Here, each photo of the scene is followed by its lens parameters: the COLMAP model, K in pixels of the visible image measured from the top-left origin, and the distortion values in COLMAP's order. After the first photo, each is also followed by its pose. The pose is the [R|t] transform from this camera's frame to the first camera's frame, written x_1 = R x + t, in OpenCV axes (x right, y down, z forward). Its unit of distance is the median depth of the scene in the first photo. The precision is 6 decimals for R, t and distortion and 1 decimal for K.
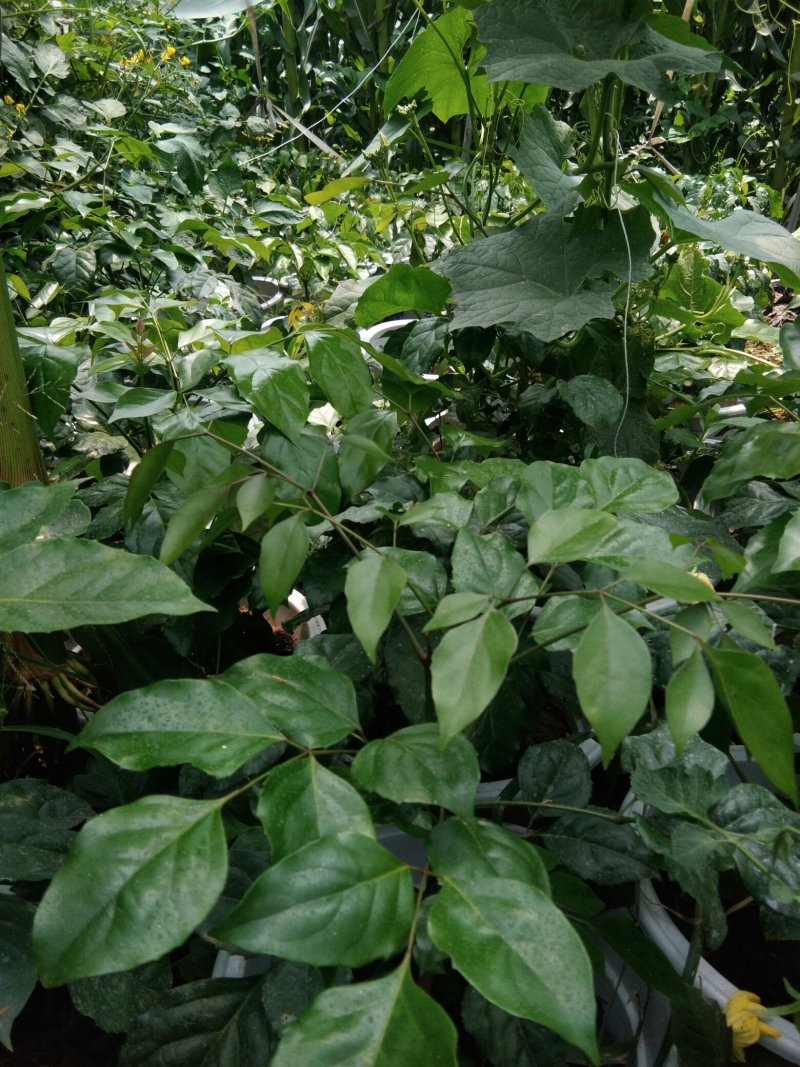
lens RADIAL K [[854.0, 0, 400.0], [0, 854.0, 533.5], [0, 0, 1]] dist [0.100896, -0.148451]
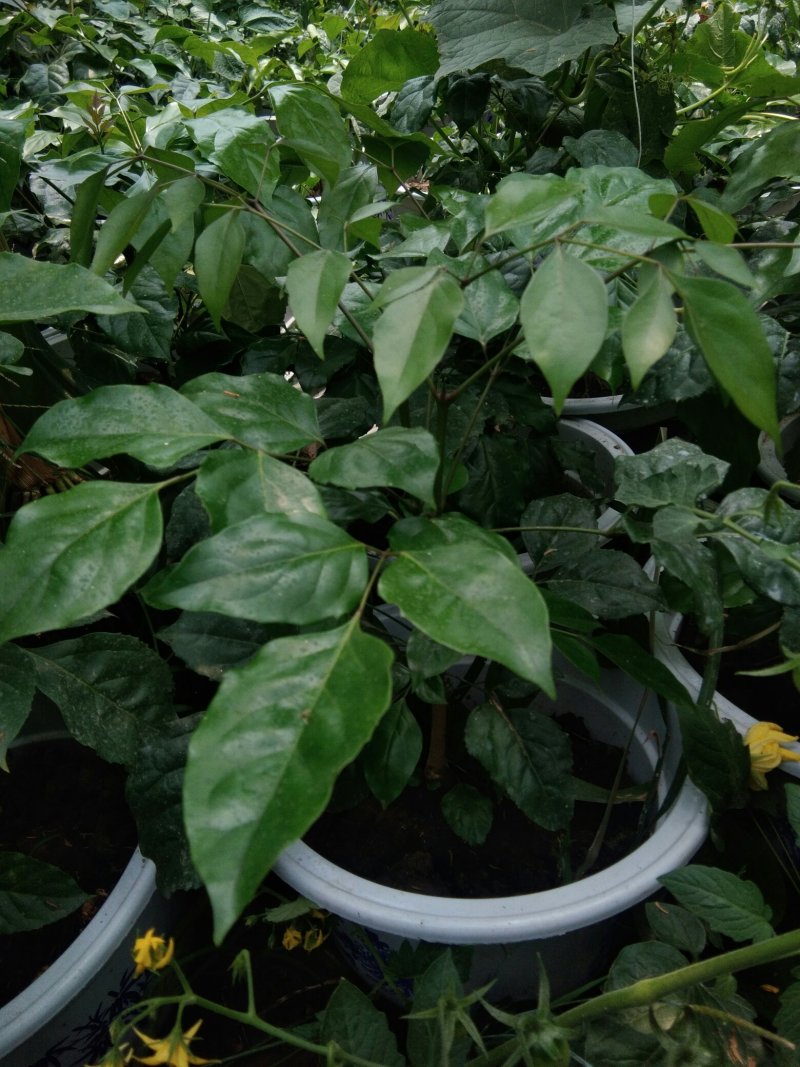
lens RADIAL K [[854.0, 0, 400.0], [0, 854.0, 533.5], [0, 0, 1]] dist [0.100896, -0.148451]
pose [[0.994721, -0.072405, -0.072709, 0.070774], [0.081698, 0.987574, 0.134249, 0.146291], [0.062085, -0.139480, 0.988277, 0.036934]]
